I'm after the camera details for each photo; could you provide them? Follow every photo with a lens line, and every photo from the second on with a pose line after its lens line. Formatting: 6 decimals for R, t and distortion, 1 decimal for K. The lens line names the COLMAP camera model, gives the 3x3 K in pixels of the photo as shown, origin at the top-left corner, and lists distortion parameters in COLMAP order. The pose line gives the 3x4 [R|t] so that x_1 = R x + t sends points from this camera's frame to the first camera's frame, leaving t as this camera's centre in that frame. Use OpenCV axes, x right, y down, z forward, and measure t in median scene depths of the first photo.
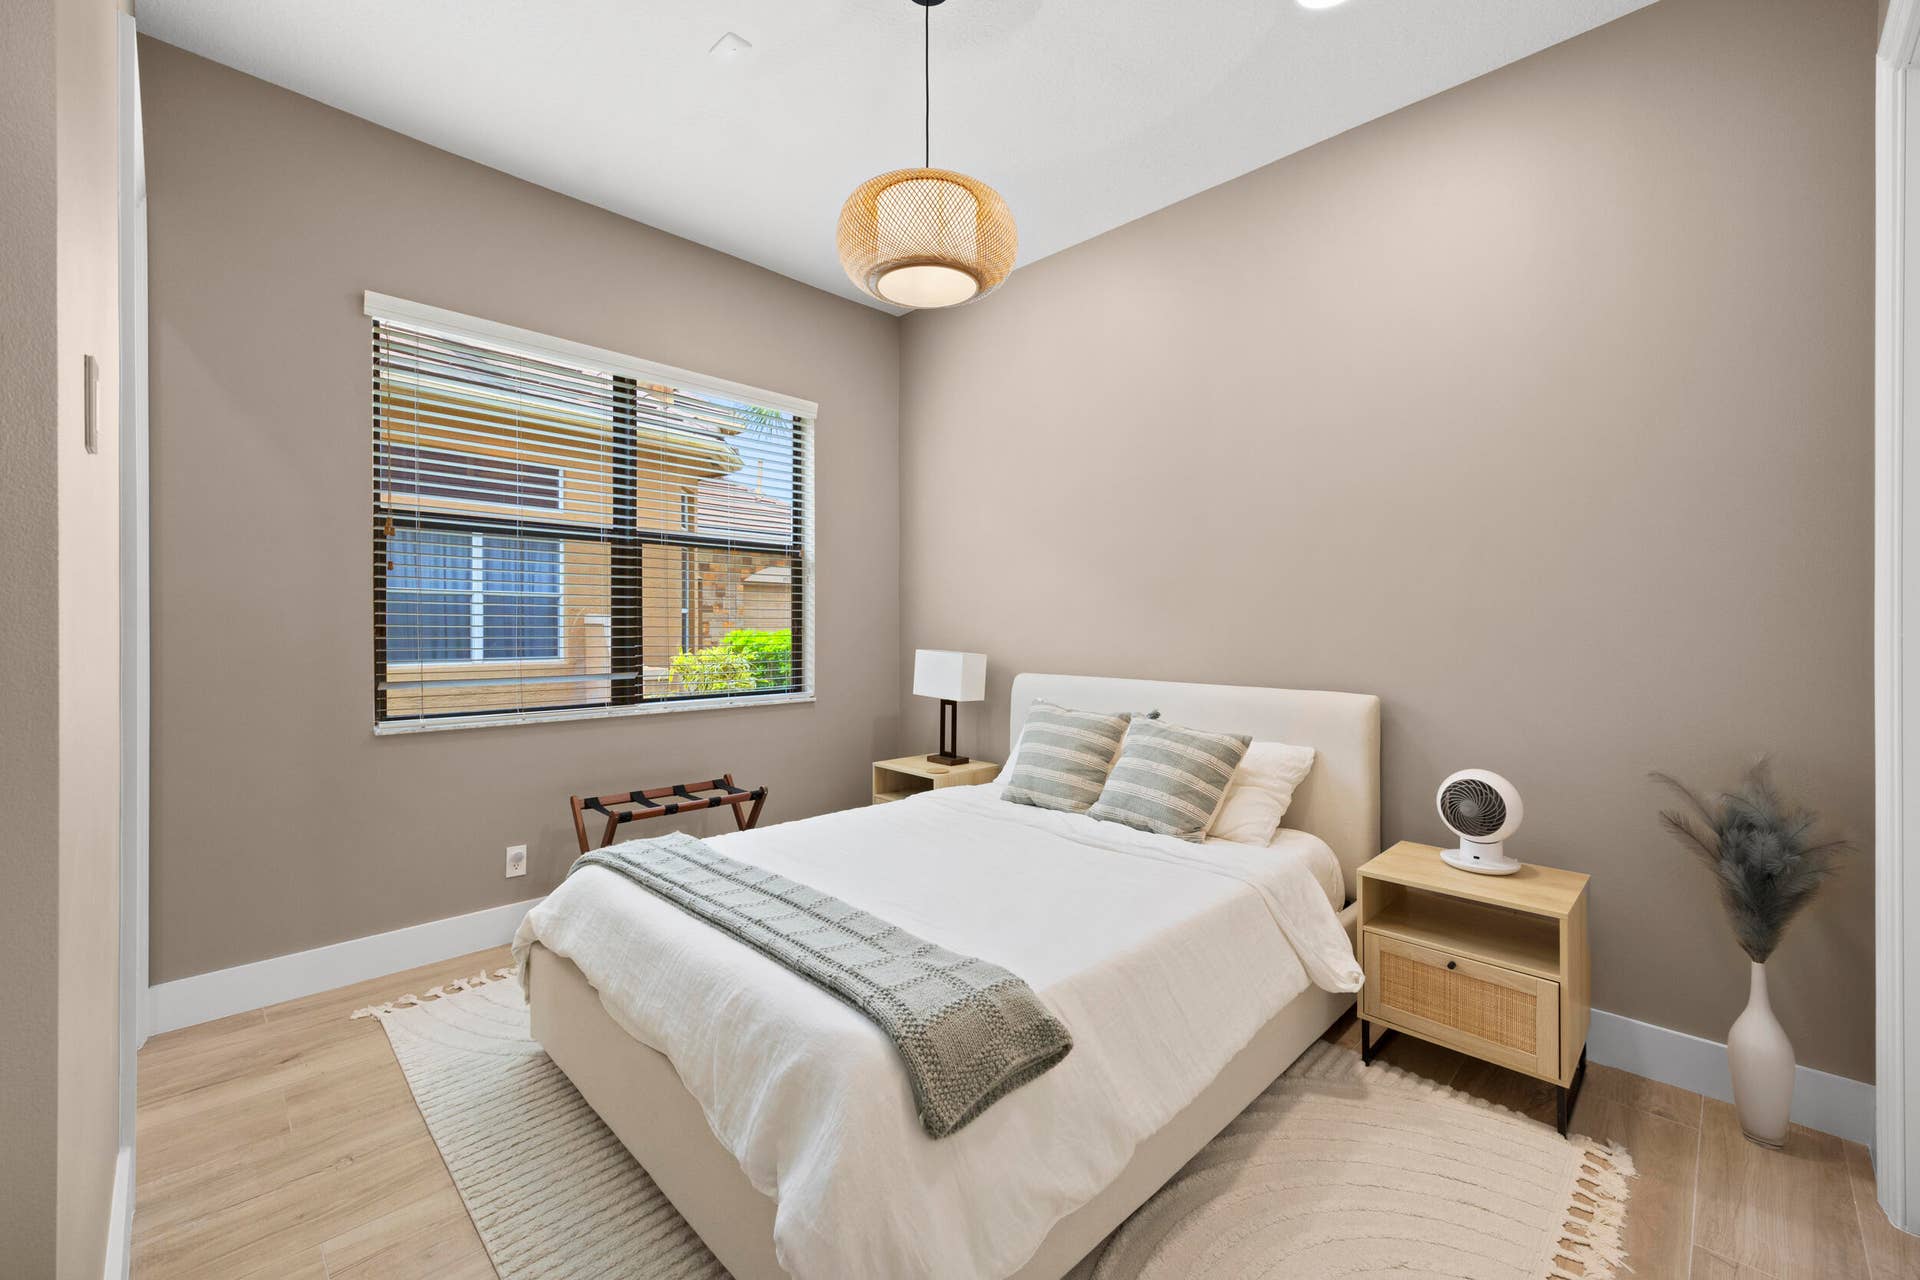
lens RADIAL K [[735.4, 0, 963.9], [0, 735.4, 631.1], [0, 0, 1]] dist [-0.000523, -0.000195]
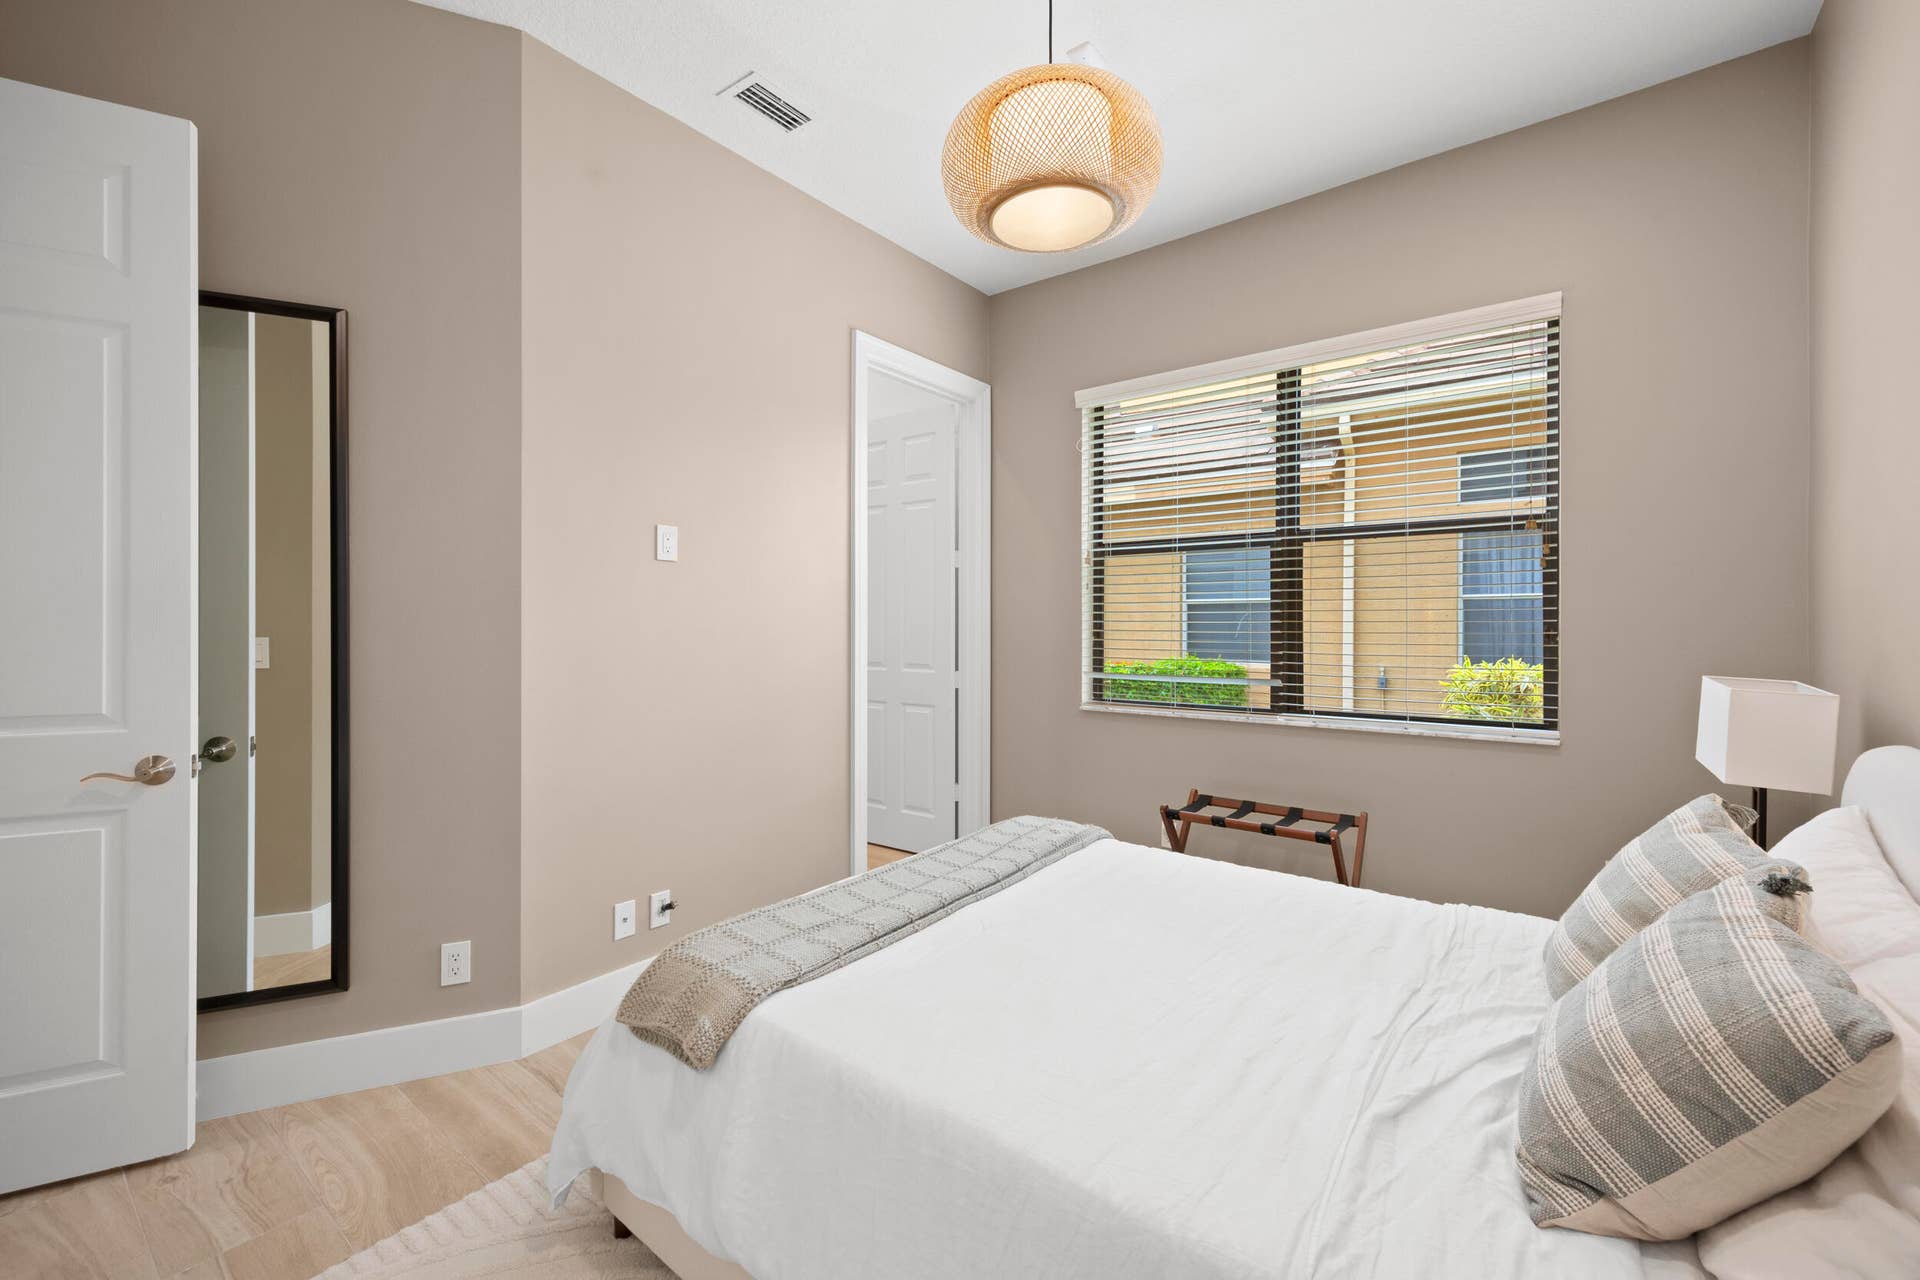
lens RADIAL K [[735.4, 0, 952.5], [0, 735.4, 633.9], [0, 0, 1]] dist [-0.000523, -0.000195]
pose [[0.151901, 0.003211, -0.988390, 0.416463], [-0.009194, 0.999956, 0.001835, -0.001081], [0.988353, 0.008809, 0.151924, 0.425490]]
